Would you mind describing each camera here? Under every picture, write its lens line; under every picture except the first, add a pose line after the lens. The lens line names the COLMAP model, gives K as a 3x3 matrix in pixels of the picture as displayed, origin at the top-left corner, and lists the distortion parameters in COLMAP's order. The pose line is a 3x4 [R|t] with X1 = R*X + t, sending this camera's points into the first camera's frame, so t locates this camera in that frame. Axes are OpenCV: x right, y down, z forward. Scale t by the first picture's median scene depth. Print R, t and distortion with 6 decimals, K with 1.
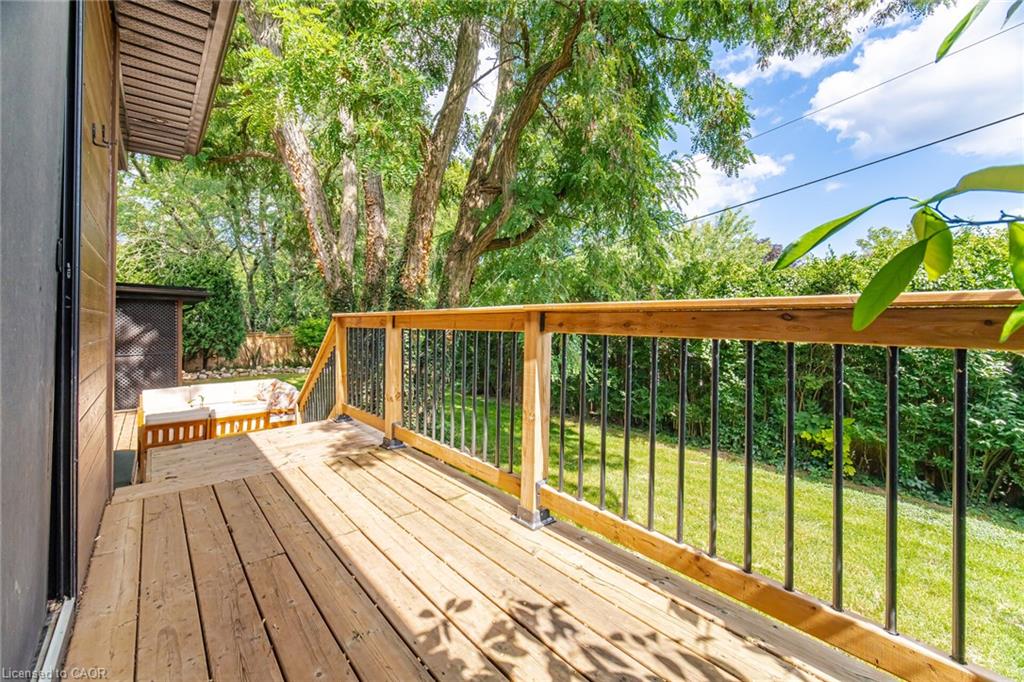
lens RADIAL K [[404.9, 0, 508.1], [0, 404.9, 337.6], [0, 0, 1]] dist [-0.001240, -0.000562]
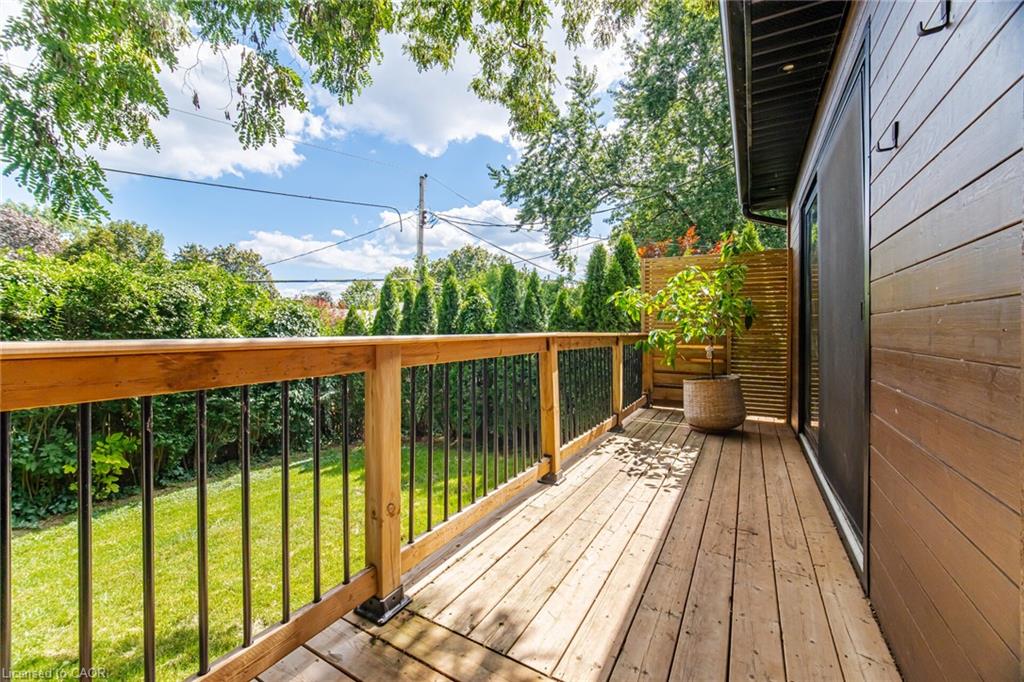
lens RADIAL K [[422.6, 0, 512.0], [0, 422.6, 341.0], [0, 0, 1]] dist [-0.000540, -0.000127]
pose [[-0.333062, -0.038908, 0.942102, -1.931291], [0.014394, 0.998822, 0.046339, -0.166689], [-0.942795, 0.028995, -0.332110, 2.452815]]
